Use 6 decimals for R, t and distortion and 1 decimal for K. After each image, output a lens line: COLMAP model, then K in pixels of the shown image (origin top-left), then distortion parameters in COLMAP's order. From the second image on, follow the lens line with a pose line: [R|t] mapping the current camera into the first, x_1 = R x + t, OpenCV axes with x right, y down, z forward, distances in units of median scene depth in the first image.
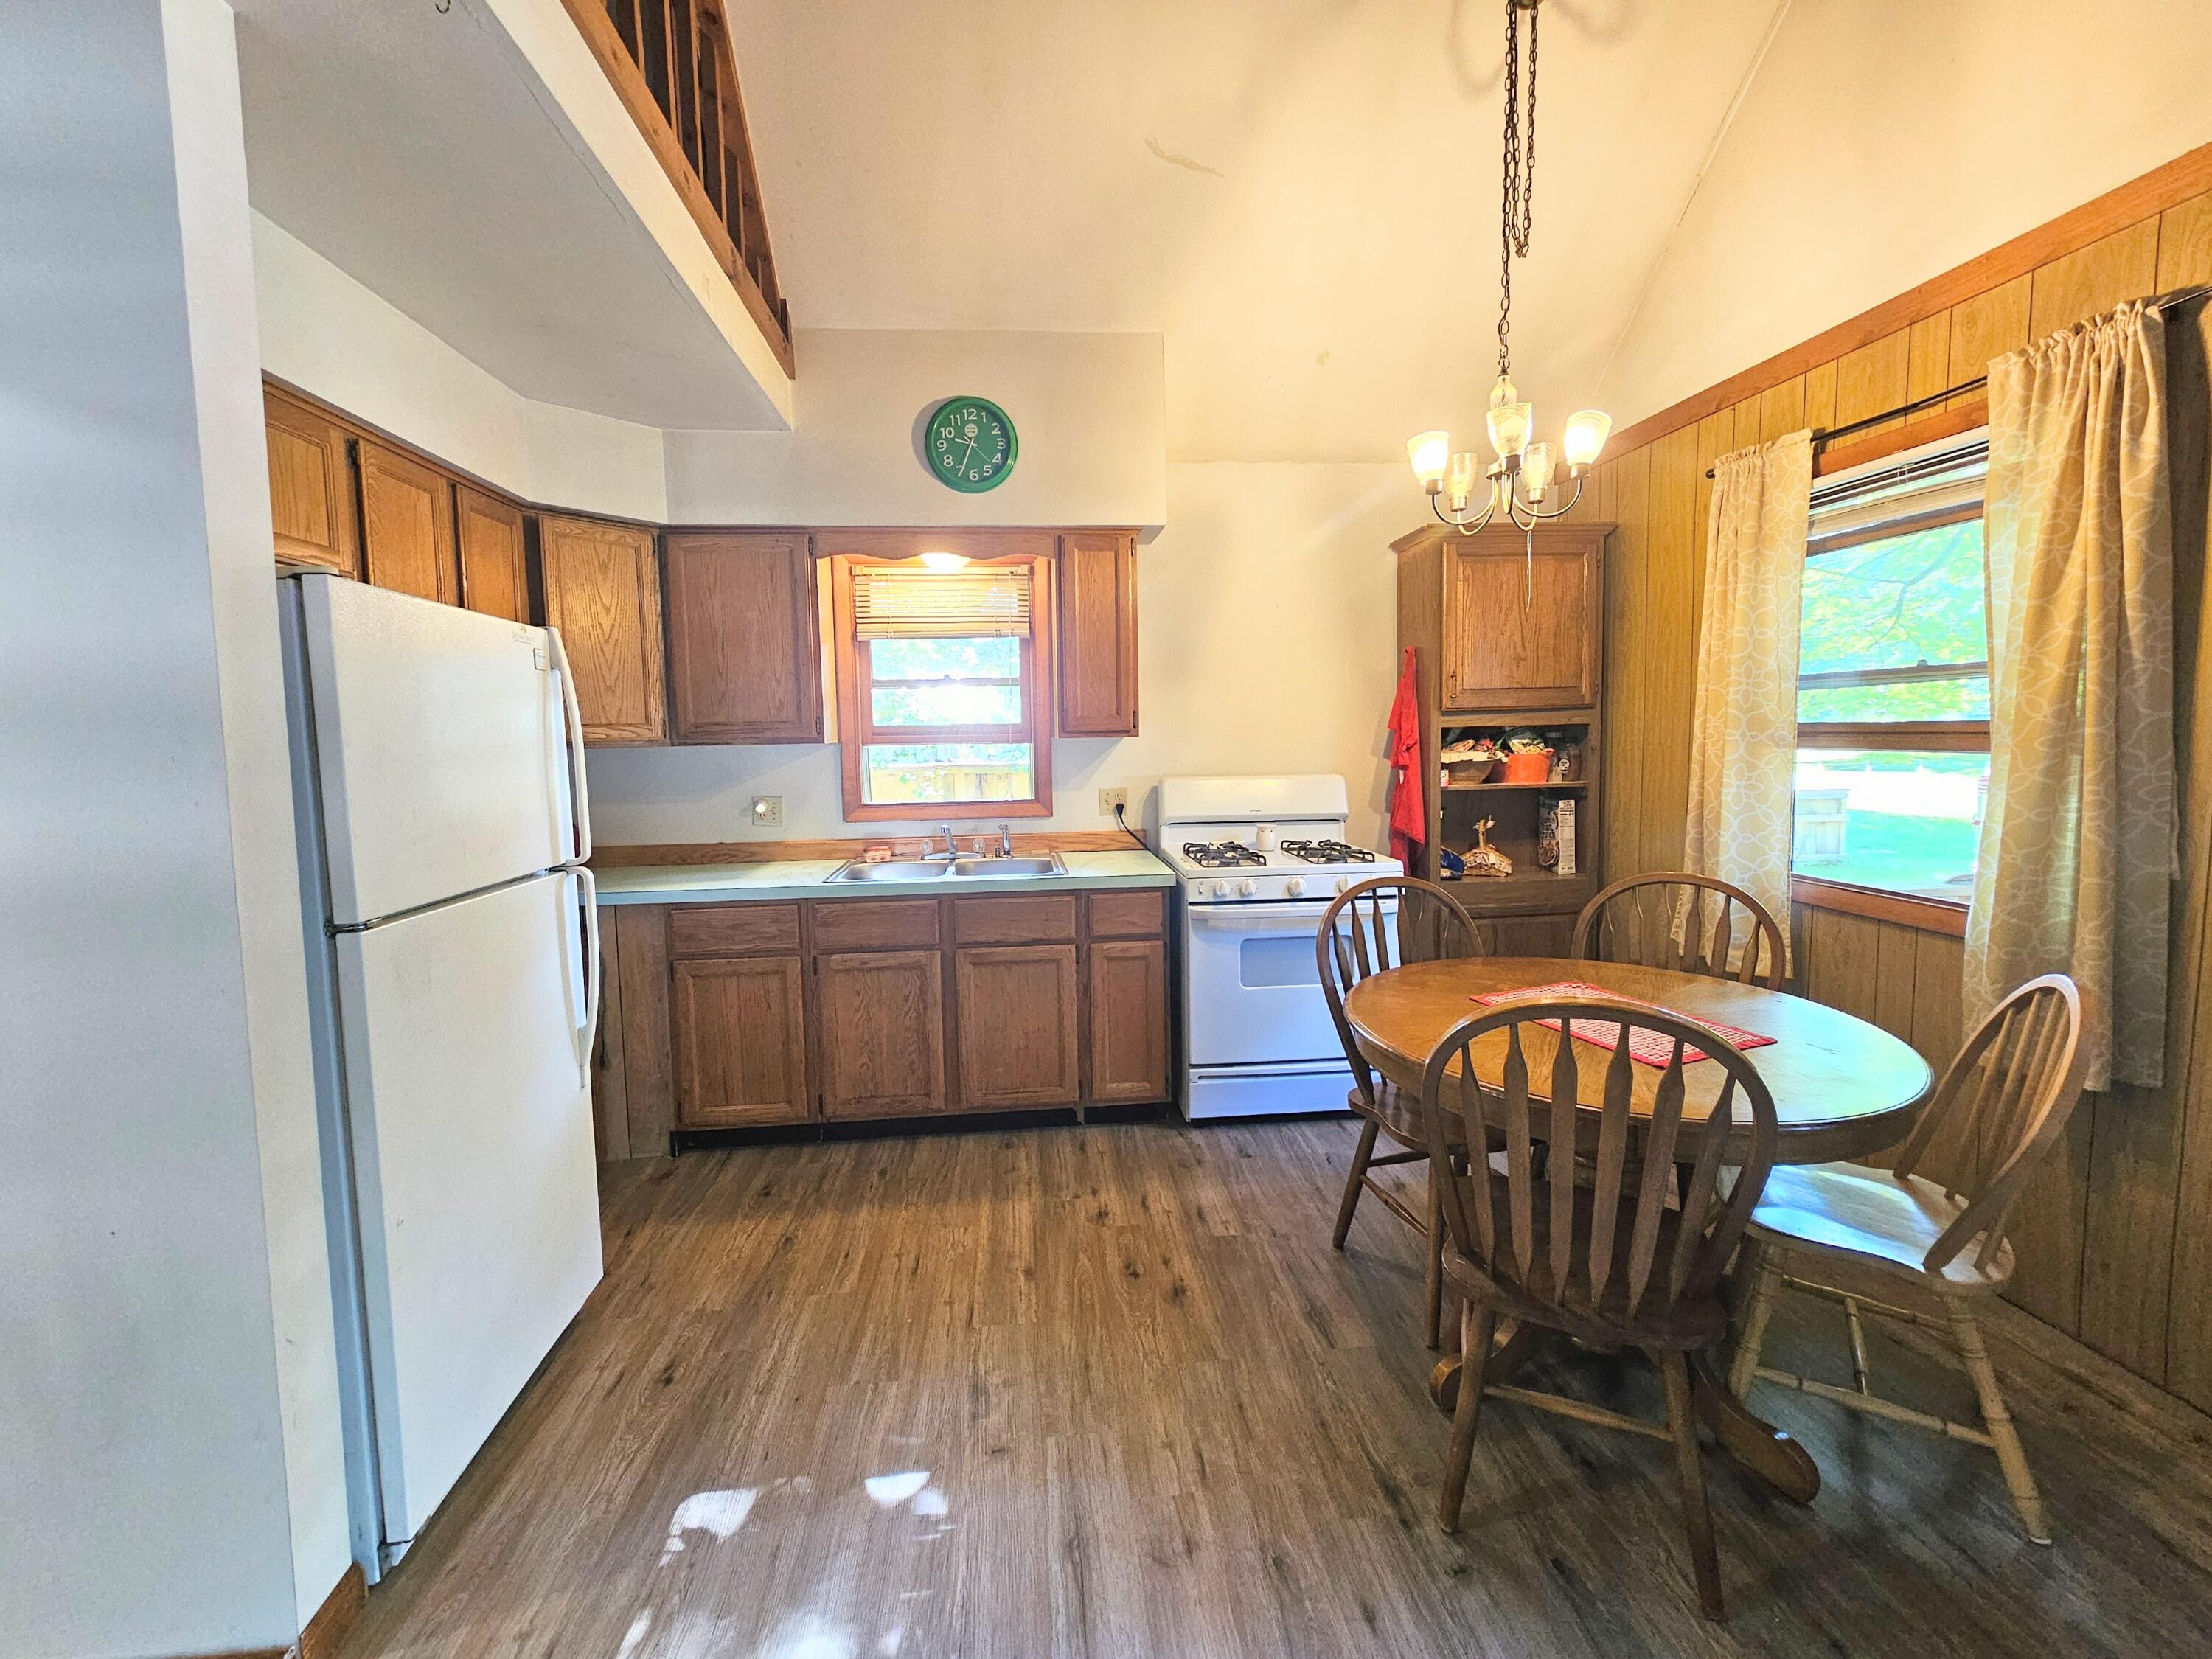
lens RADIAL K [[899.3, 0, 1099.9], [0, 899.3, 806.5], [0, 0, 1]] dist [-0.001472, -0.001019]
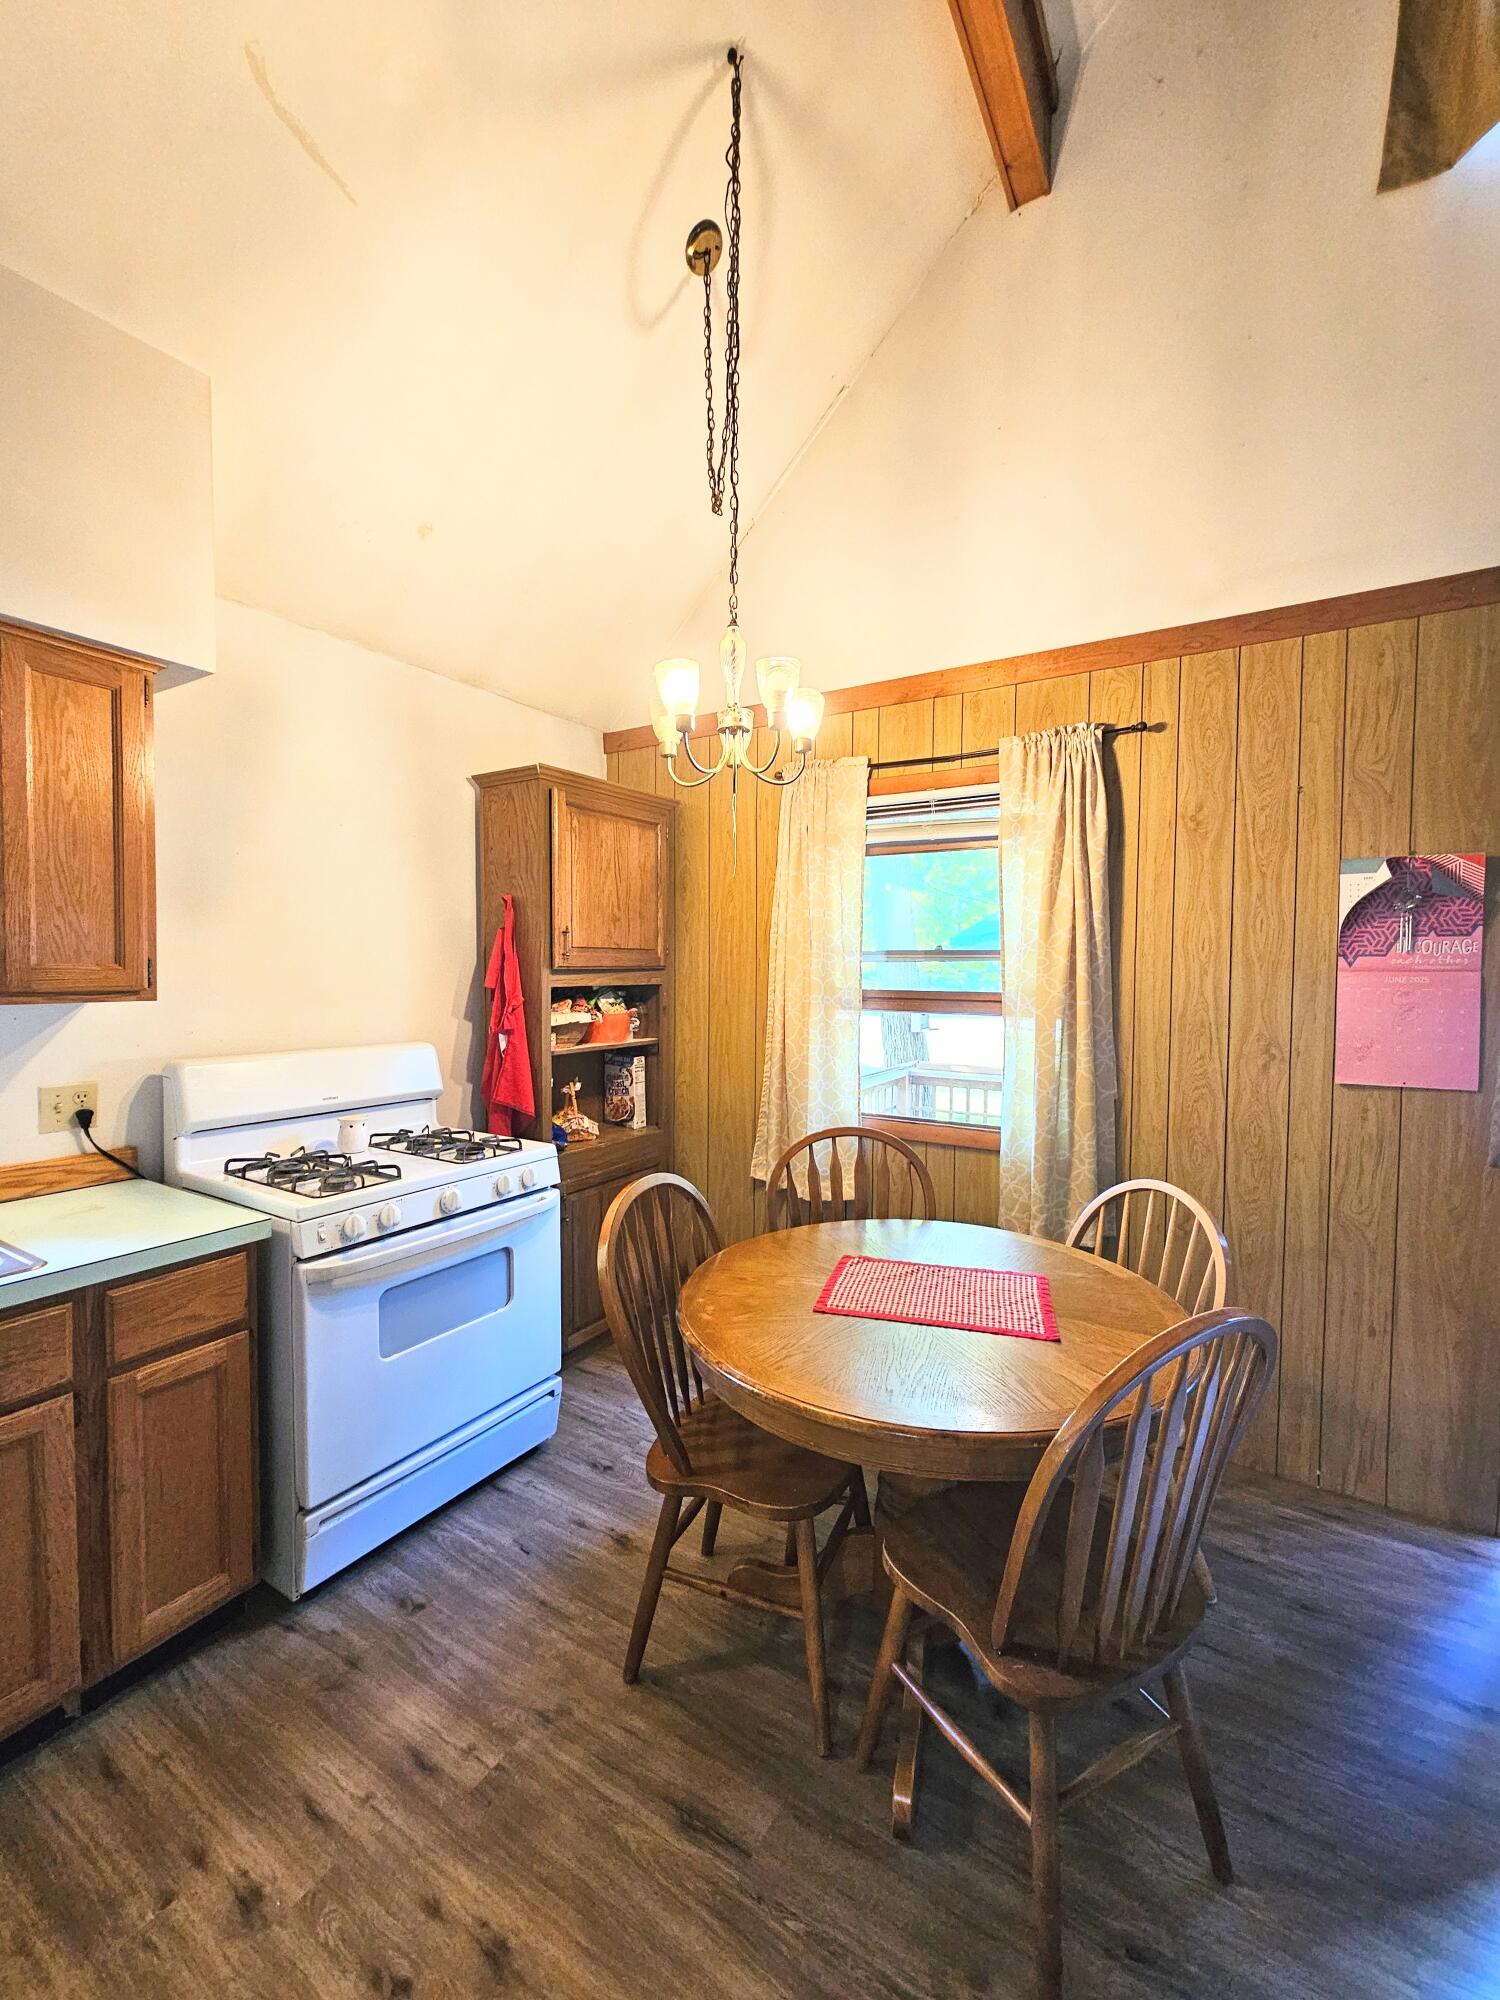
lens RADIAL K [[813.1, 0, 778.1], [0, 813.1, 999.9], [0, 0, 1]] dist [-0.001472, -0.001019]
pose [[0.597164, -0.007285, 0.802086, -0.159847], [0.048425, 0.998462, -0.026985, -0.046050], [-0.800656, 0.054955, 0.596599, 0.356165]]
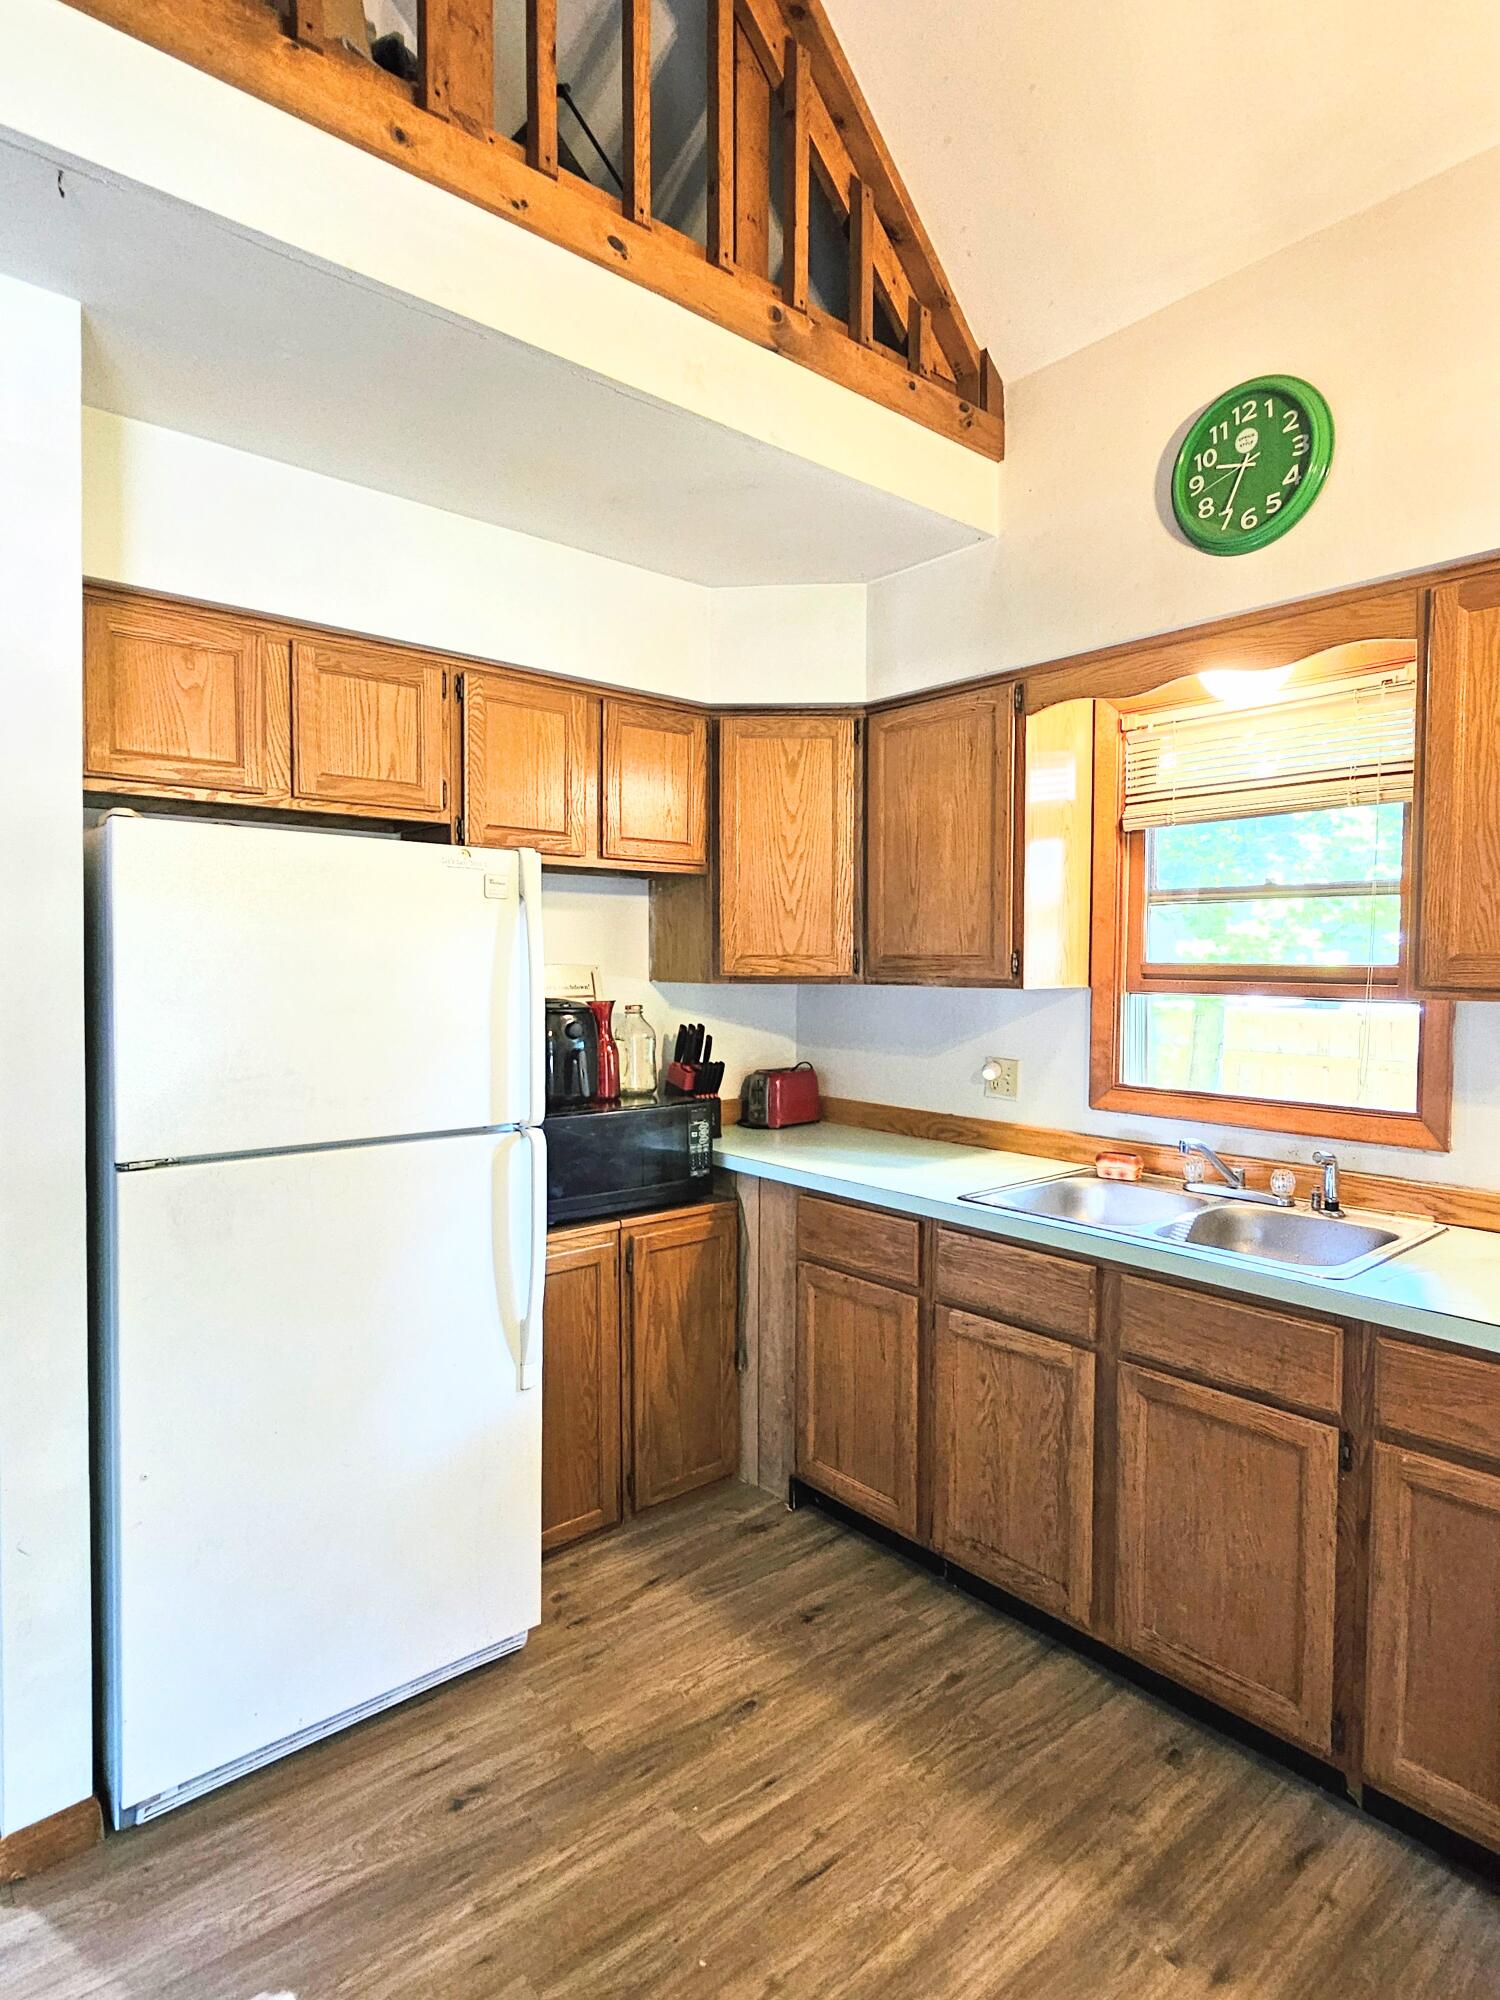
lens RADIAL K [[1087.0, 0, 770.7], [0, 1087.0, 1003.8], [0, 0, 1]] dist [-0.001526, 0.000451]
pose [[0.581607, 0.054985, -0.811609, 0.251566], [-0.083479, 0.996480, 0.007688, -0.051994], [0.809175, 0.063281, 0.584150, 0.392452]]
